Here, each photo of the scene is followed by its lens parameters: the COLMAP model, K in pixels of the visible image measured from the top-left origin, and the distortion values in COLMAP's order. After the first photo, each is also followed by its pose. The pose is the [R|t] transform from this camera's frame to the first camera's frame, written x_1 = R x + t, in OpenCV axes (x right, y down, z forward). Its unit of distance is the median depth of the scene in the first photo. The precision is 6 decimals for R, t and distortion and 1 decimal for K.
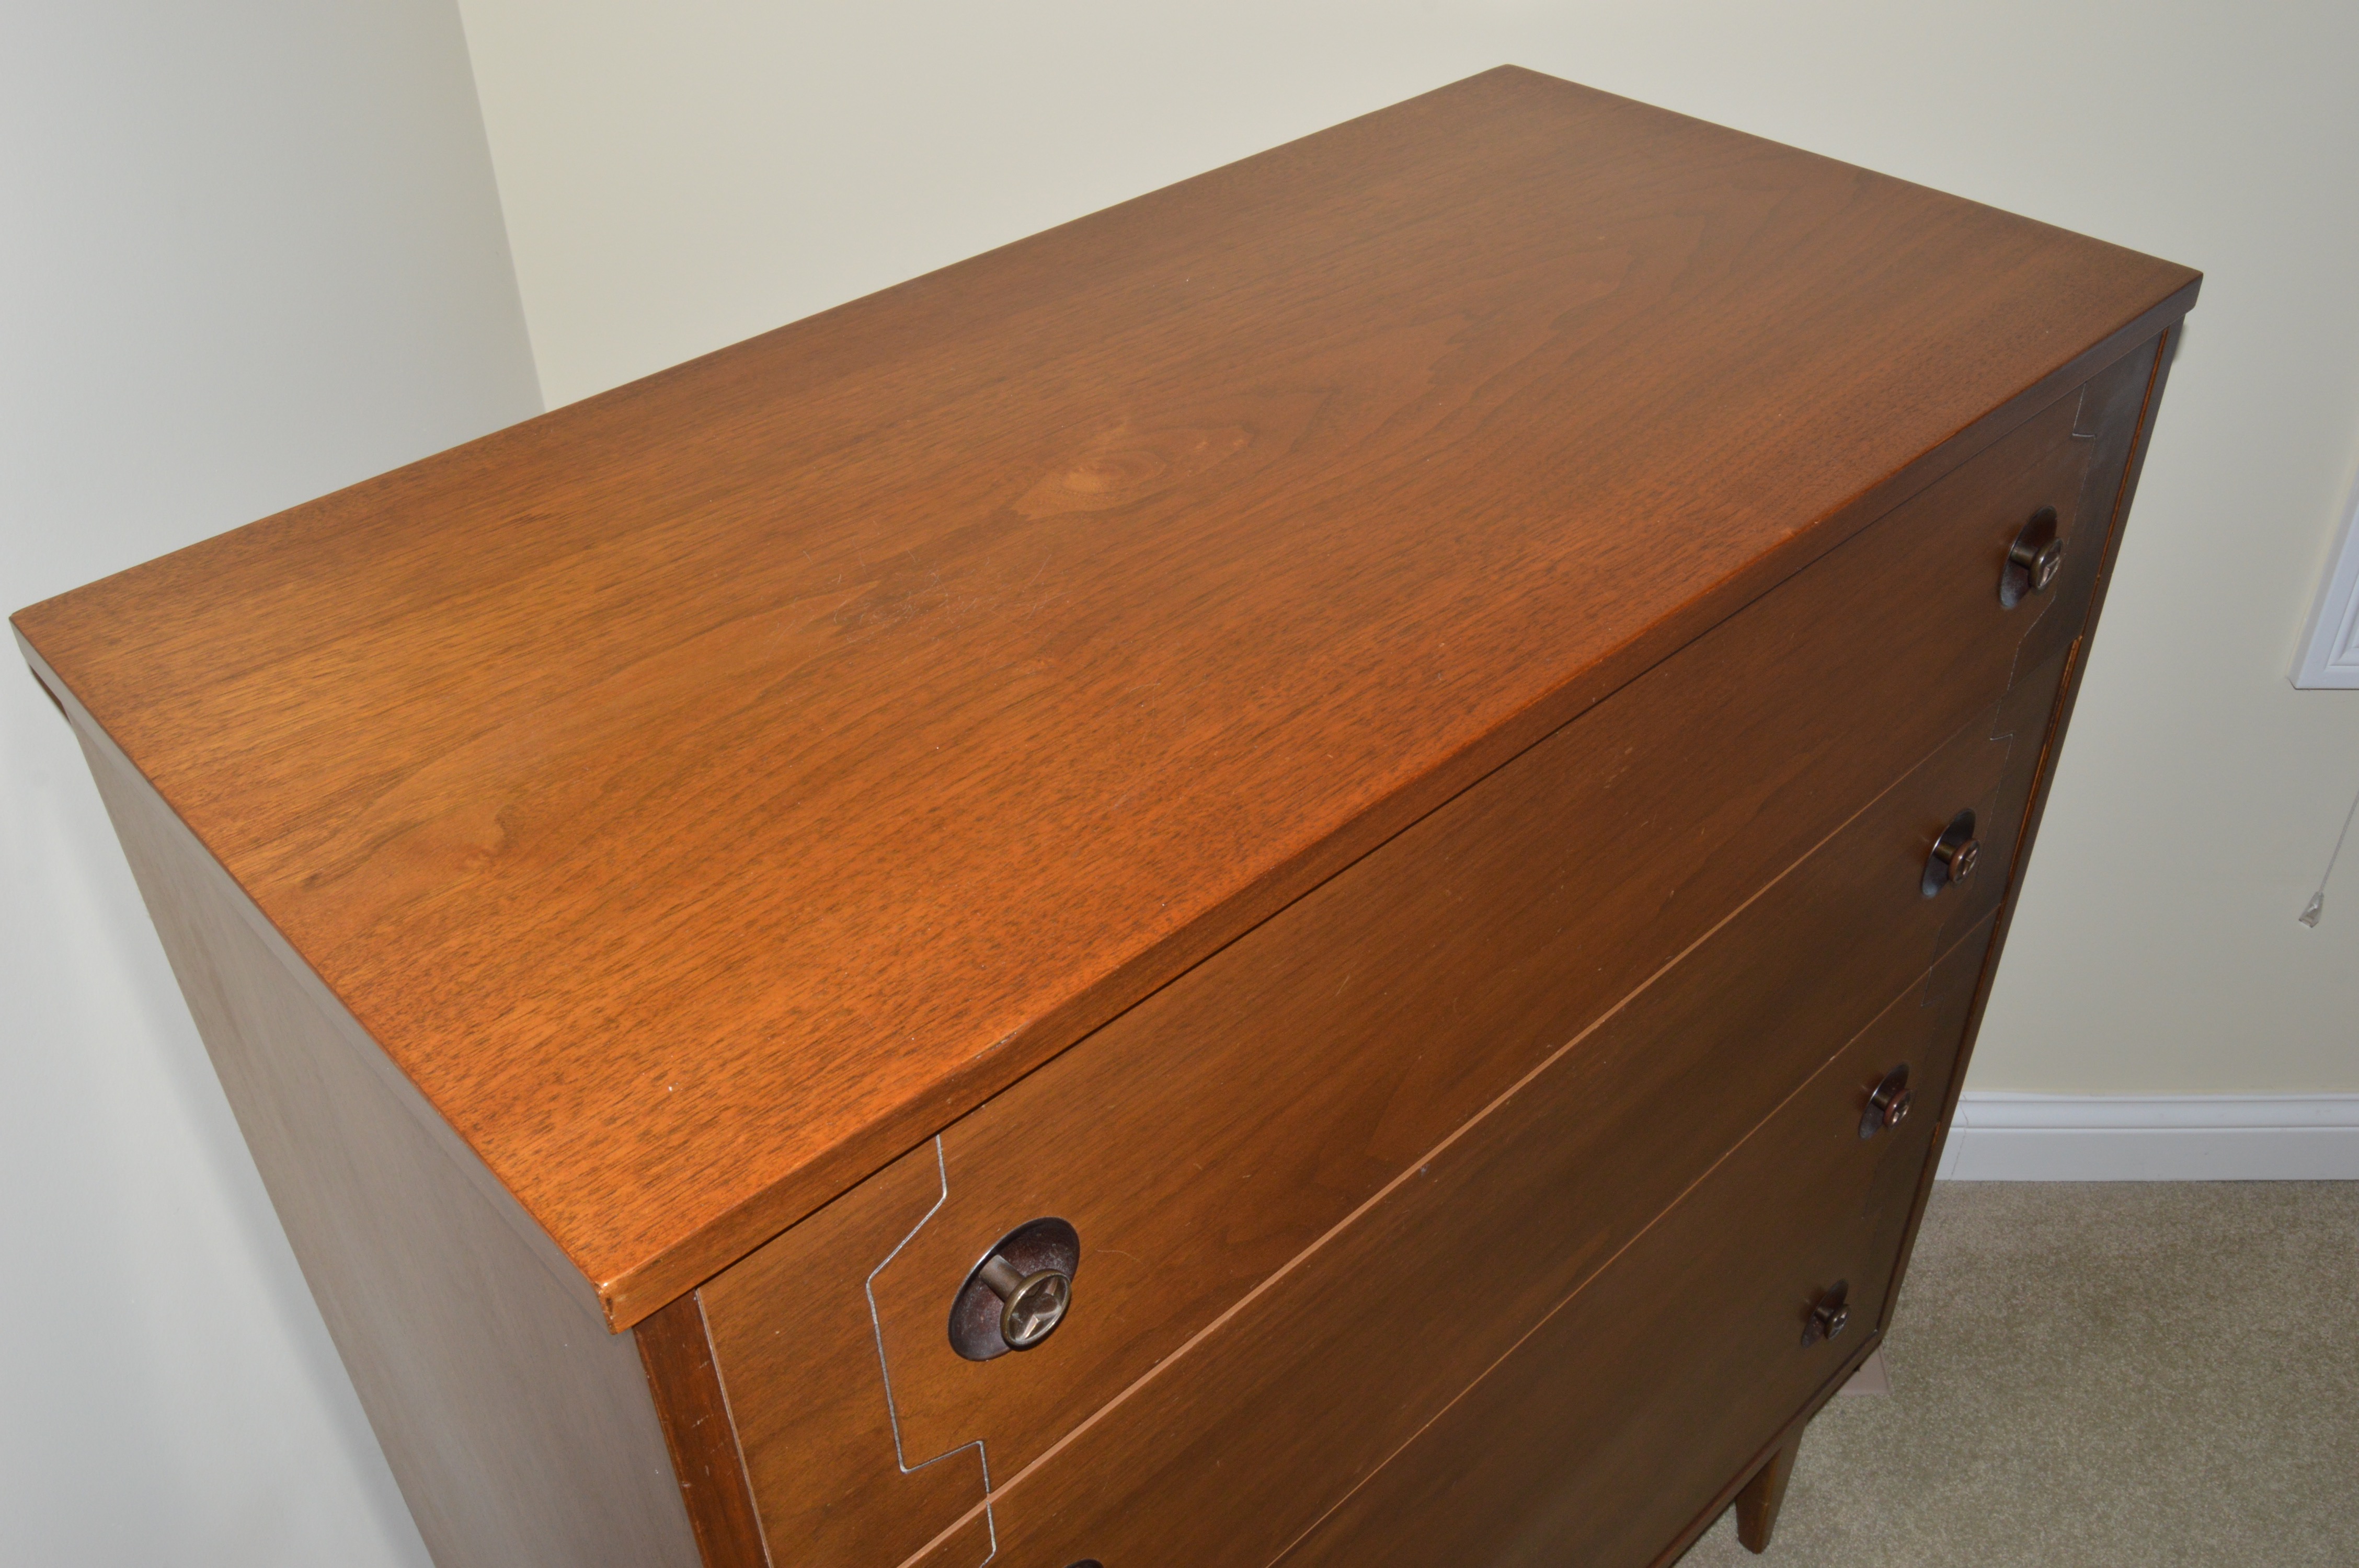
lens RADIAL K [[2051.5, 0, 1222.8], [0, 2051.5, 784.9], [0, 0, 1]] dist [-0.034059, 0.005828]
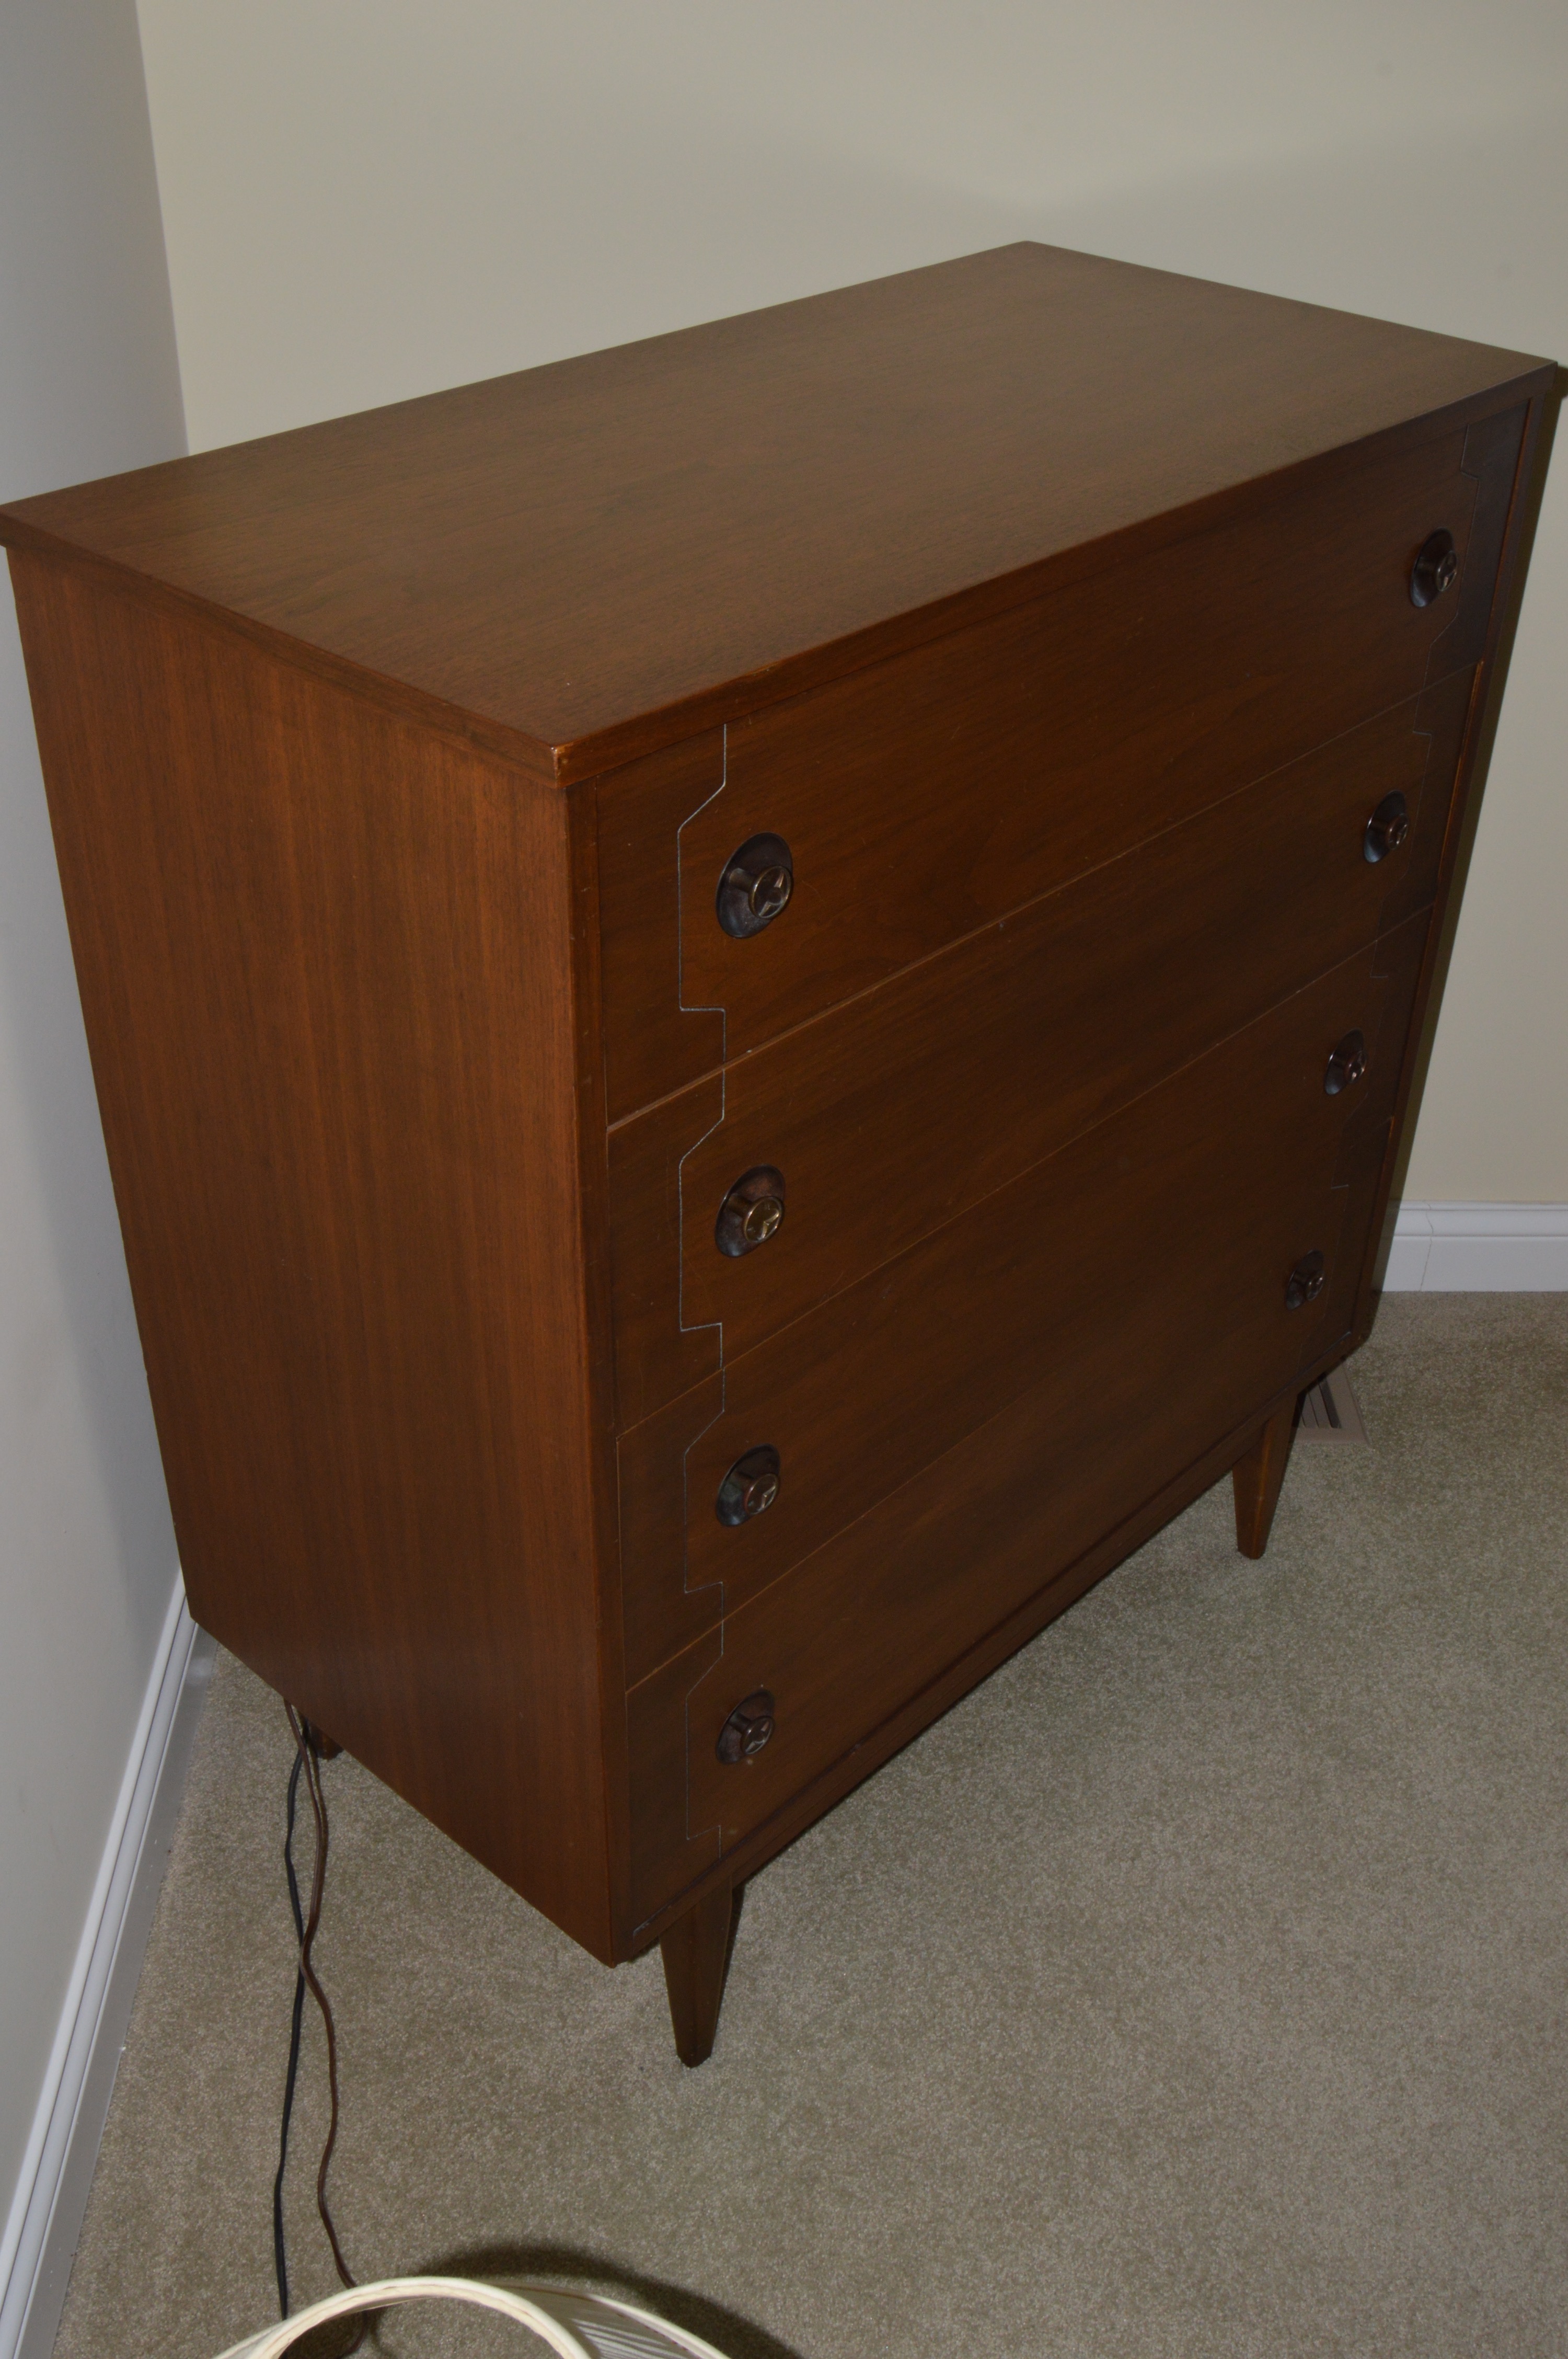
lens RADIAL K [[2367.4, 0, 784.0], [0, 2367.4, 1179.5], [0, 0, 1]] dist [-0.003400, -0.003078]
pose [[0.998185, -0.006082, 0.059913, -0.078888], [0.009610, 0.998225, -0.058775, 0.240731], [-0.059449, 0.059244, 0.996472, -0.316888]]
